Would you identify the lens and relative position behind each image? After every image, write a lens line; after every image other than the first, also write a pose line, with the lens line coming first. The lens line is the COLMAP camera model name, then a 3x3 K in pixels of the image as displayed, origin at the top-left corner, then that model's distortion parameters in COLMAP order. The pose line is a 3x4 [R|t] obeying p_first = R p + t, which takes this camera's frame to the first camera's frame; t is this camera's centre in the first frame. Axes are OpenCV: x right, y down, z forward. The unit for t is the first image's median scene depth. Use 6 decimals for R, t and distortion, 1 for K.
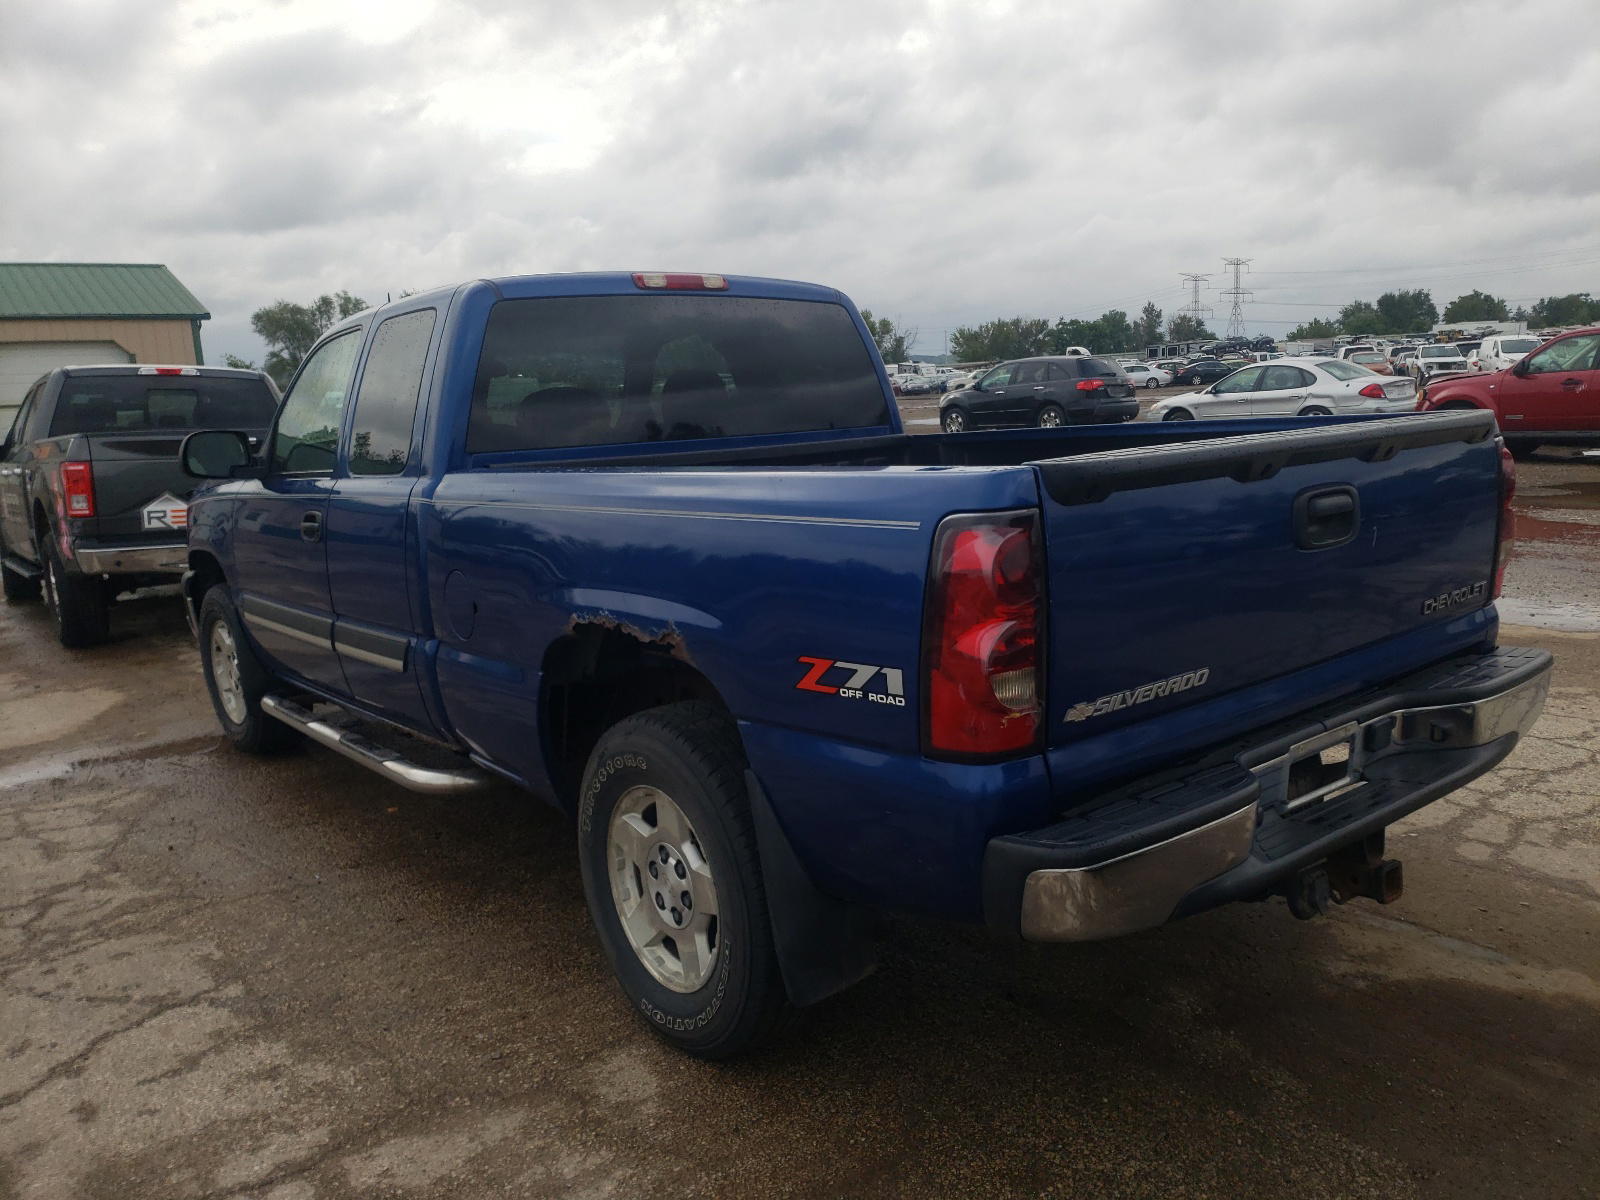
lens RADIAL K [[1247.4, 0, 820.3], [0, 1247.4, 599.2], [0, 0, 1]] dist [0.011375, -0.000198]
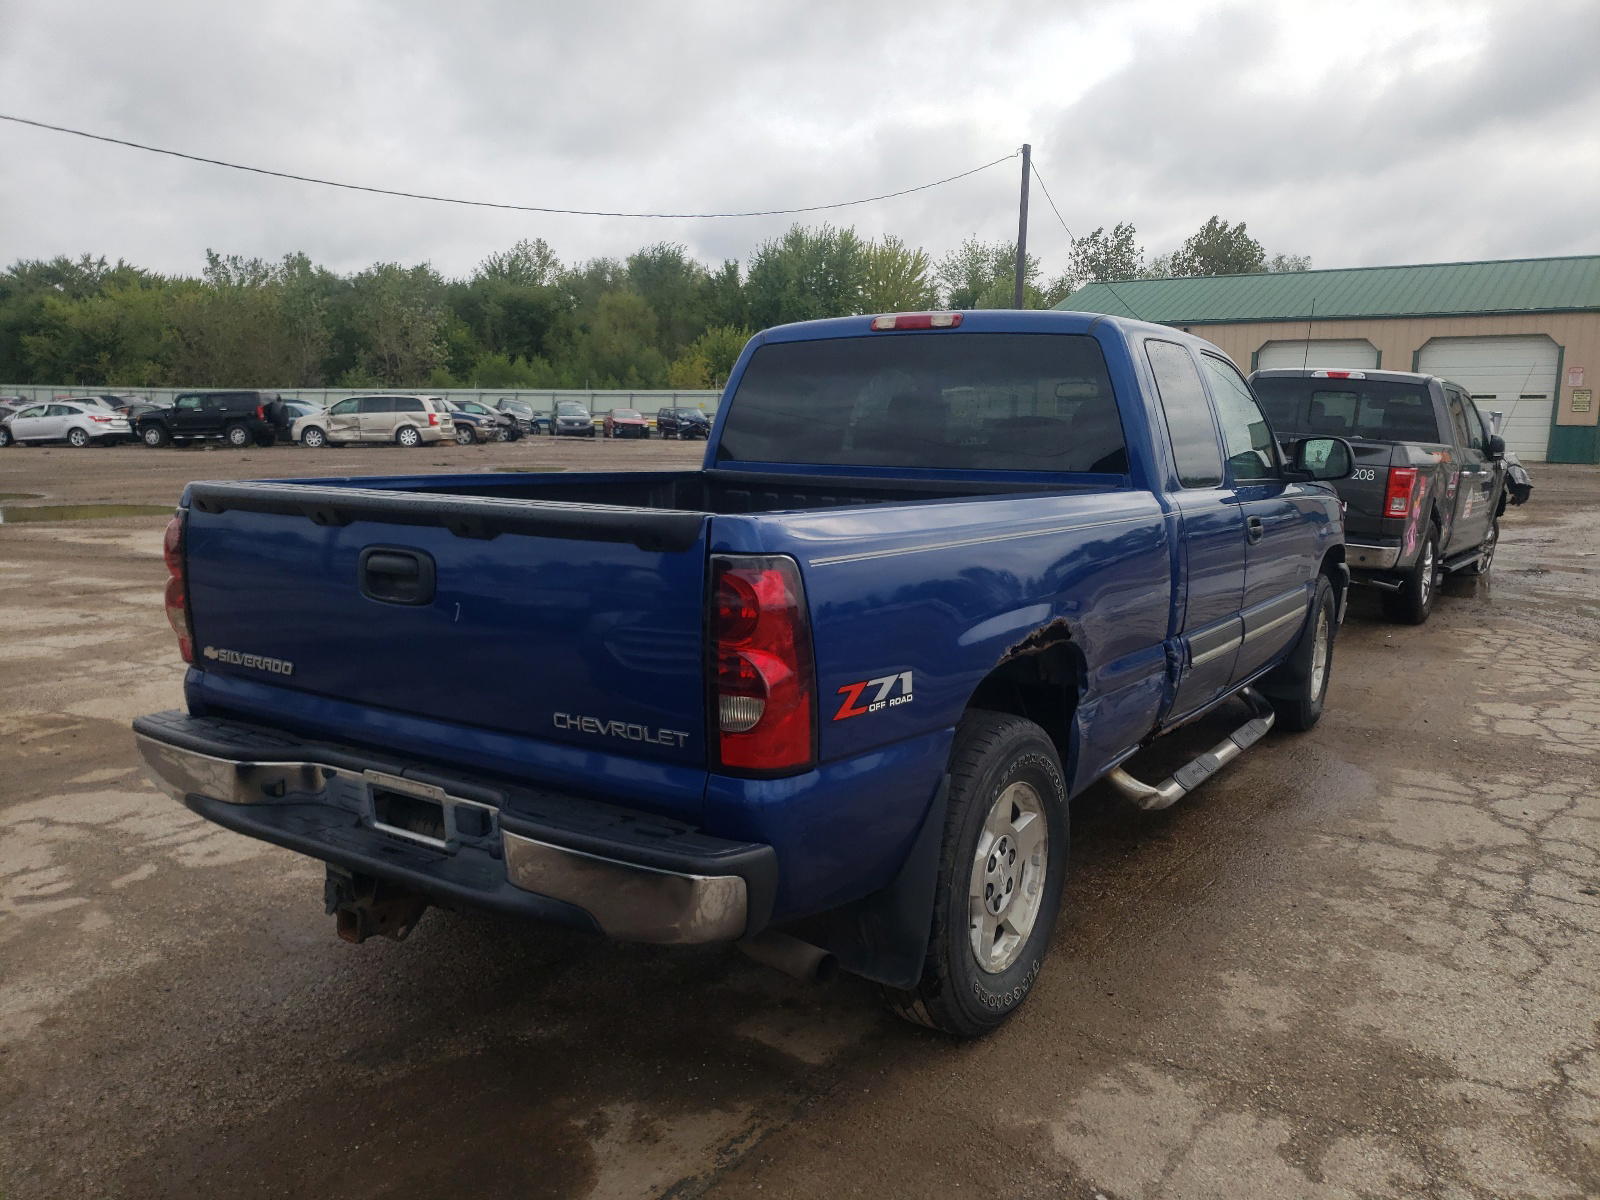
lens RADIAL K [[1247.4, 0, 820.3], [0, 1247.4, 599.2], [0, 0, 1]] dist [0.011375, -0.000198]
pose [[0.297266, 0.192192, -0.935252, 1.429019], [-0.174692, 0.973945, 0.144618, -0.247382], [0.938678, 0.120391, 0.323095, 0.949779]]
